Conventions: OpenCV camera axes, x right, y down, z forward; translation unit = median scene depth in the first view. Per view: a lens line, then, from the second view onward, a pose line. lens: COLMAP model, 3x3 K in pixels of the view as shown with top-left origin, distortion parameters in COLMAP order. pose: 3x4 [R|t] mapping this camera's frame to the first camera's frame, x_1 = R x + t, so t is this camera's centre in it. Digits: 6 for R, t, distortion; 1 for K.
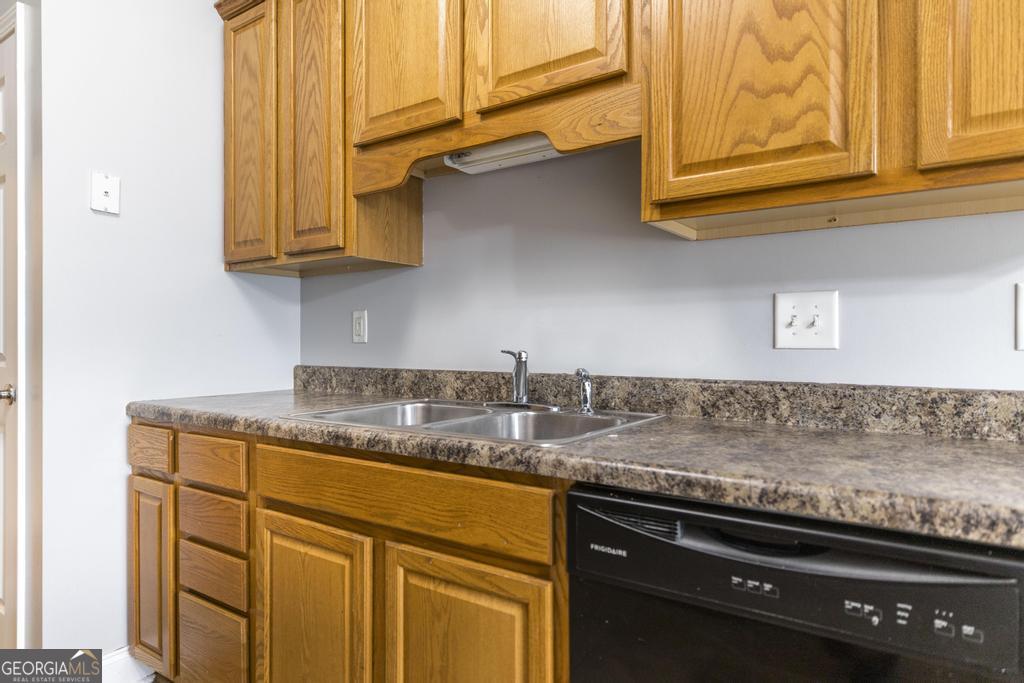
lens RADIAL K [[613.7, 0, 535.5], [0, 613.7, 334.8], [0, 0, 1]] dist [0.006906, 0.003015]
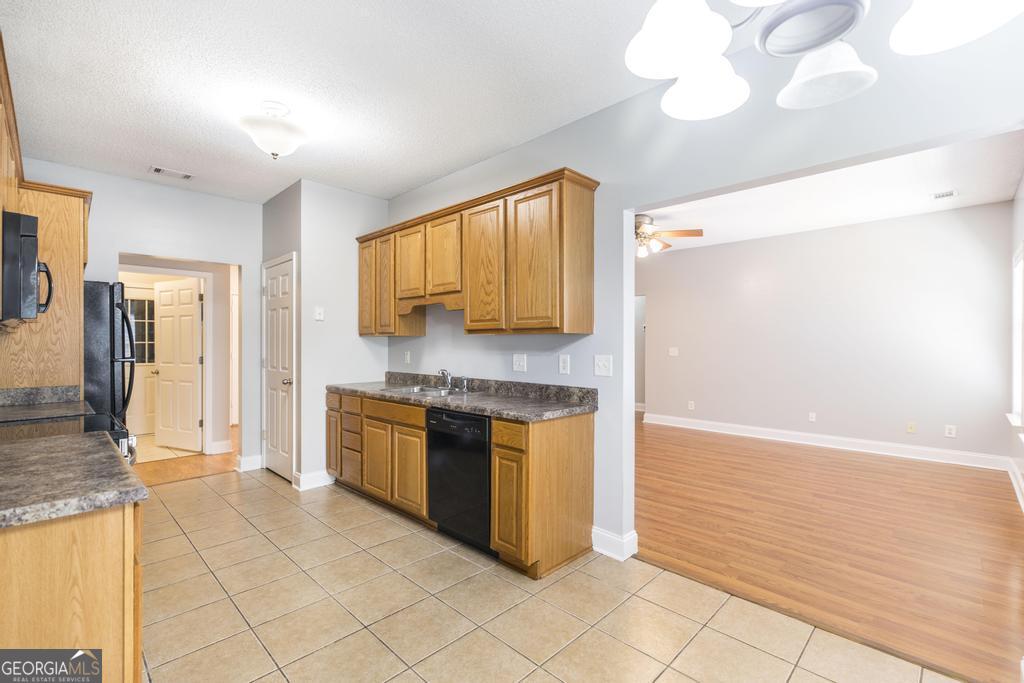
lens RADIAL K [[449.1, 0, 526.6], [0, 449.1, 334.3], [0, 0, 1]] dist [0.001328, 0.000613]
pose [[0.987615, -0.004296, -0.156840, 0.712019], [0.002768, 0.999947, -0.009959, -0.123854], [0.156875, 0.009402, 0.987574, -1.115004]]
